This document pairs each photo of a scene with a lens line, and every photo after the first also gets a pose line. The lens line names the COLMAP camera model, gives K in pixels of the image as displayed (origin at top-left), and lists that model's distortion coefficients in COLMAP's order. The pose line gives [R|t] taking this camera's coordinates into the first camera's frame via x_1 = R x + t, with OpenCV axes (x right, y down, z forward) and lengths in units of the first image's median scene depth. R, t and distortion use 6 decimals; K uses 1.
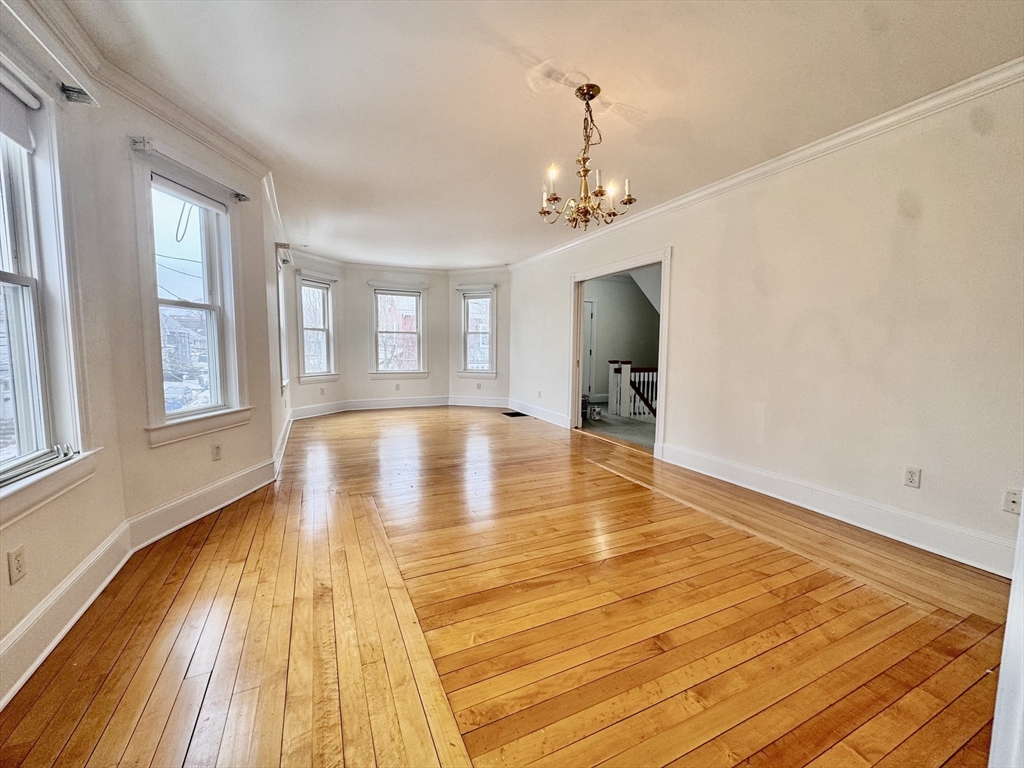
lens RADIAL K [[410.4, 0, 511.6], [0, 410.4, 382.1], [0, 0, 1]] dist [-0.006324, 0.000341]
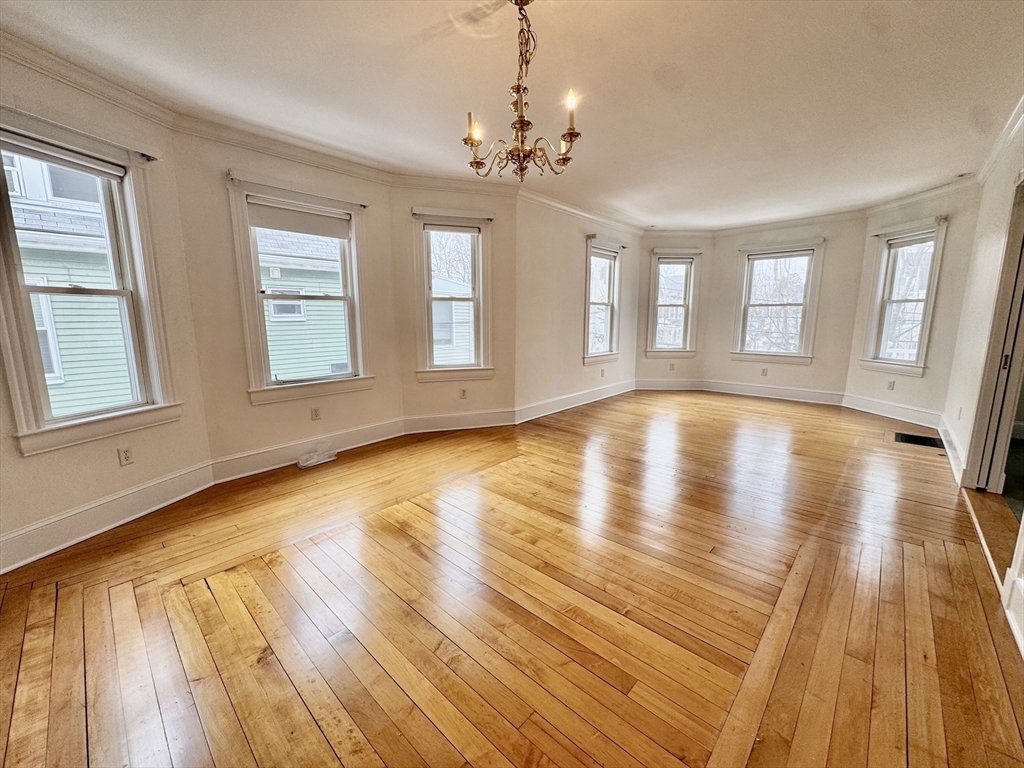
lens RADIAL K [[410.4, 0, 508.8], [0, 410.4, 381.5], [0, 0, 1]] dist [-0.006324, 0.000341]
pose [[0.367838, 0.134353, -0.920133, 0.938494], [-0.074830, 0.990575, 0.114724, -0.079331], [0.926874, 0.026654, 0.374425, 0.693312]]
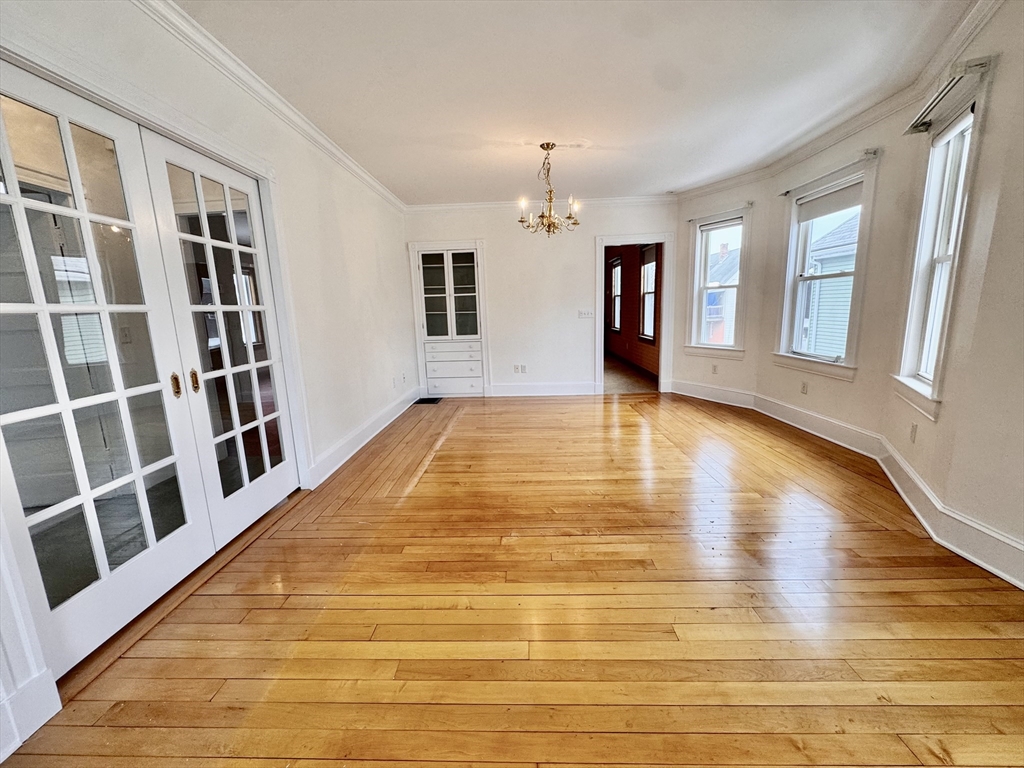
lens RADIAL K [[410.4, 0, 509.8], [0, 410.4, 381.3], [0, 0, 1]] dist [-0.006324, 0.000341]
pose [[-0.891548, -0.059301, 0.449027, -0.415635], [0.064614, 0.964599, 0.255682, -0.250940], [-0.448293, 0.256967, -0.856155, 2.526008]]
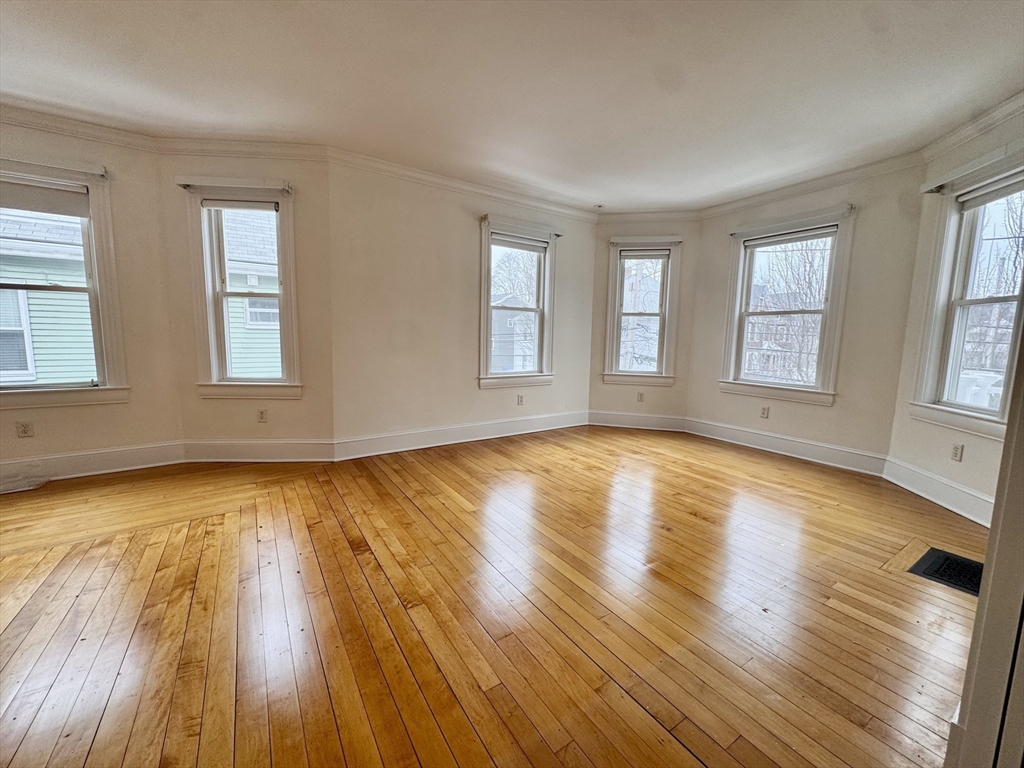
lens RADIAL K [[410.4, 0, 511.4], [0, 410.4, 381.1], [0, 0, 1]] dist [-0.006324, 0.000341]
pose [[0.135095, 0.102958, -0.985469, 0.680004], [-0.103771, 0.990587, 0.089267, -0.138965], [0.985384, 0.090204, 0.144507, 1.867351]]
